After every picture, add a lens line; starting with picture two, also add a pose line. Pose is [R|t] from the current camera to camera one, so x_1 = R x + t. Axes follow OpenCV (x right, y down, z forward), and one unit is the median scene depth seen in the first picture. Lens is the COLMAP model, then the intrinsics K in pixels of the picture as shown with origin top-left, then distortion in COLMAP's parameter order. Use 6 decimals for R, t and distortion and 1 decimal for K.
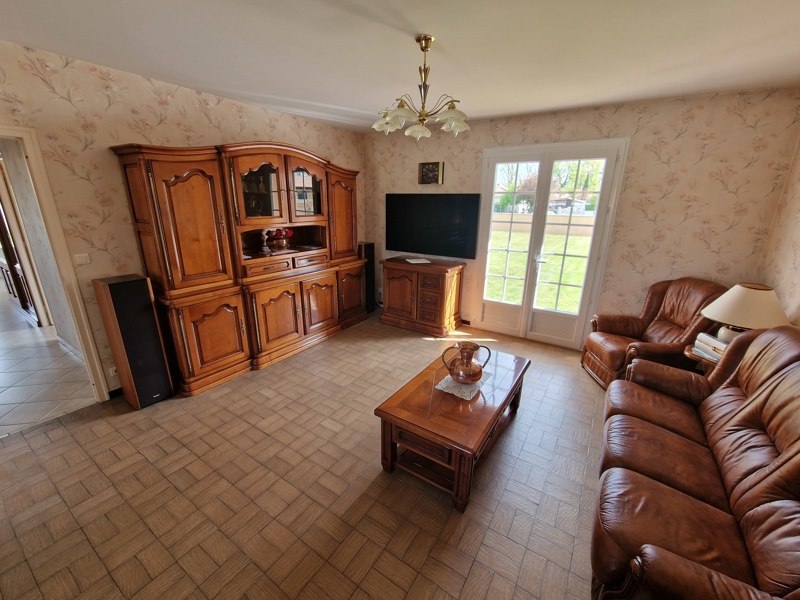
lens RADIAL K [[327.6, 0, 404.0], [0, 327.6, 301.2], [0, 0, 1]] dist [-0.002100, -0.000157]
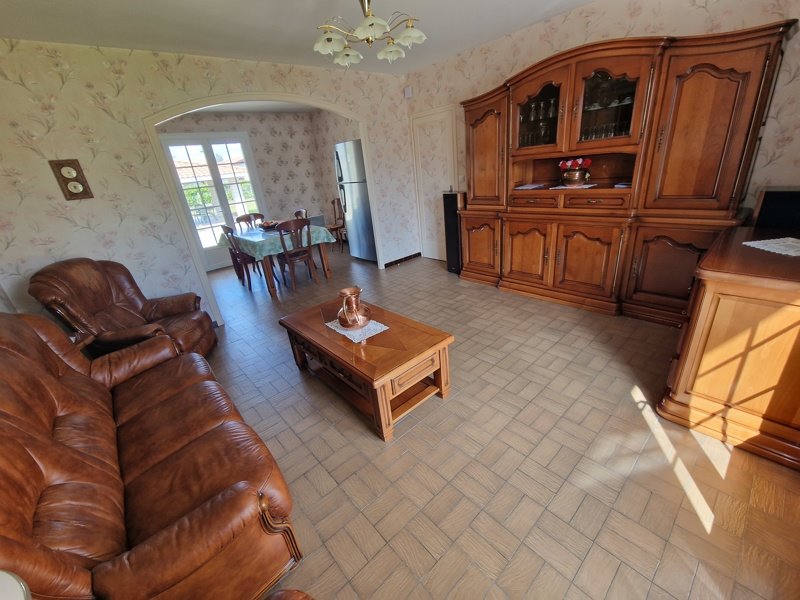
lens RADIAL K [[327.6, 0, 403.9], [0, 327.6, 303.3], [0, 0, 1]] dist [-0.002100, -0.000157]
pose [[-0.258721, 0.389126, -0.884106, 0.716188], [-0.184934, 0.878384, 0.440727, -0.204494], [0.948084, 0.277527, -0.155294, 0.911615]]
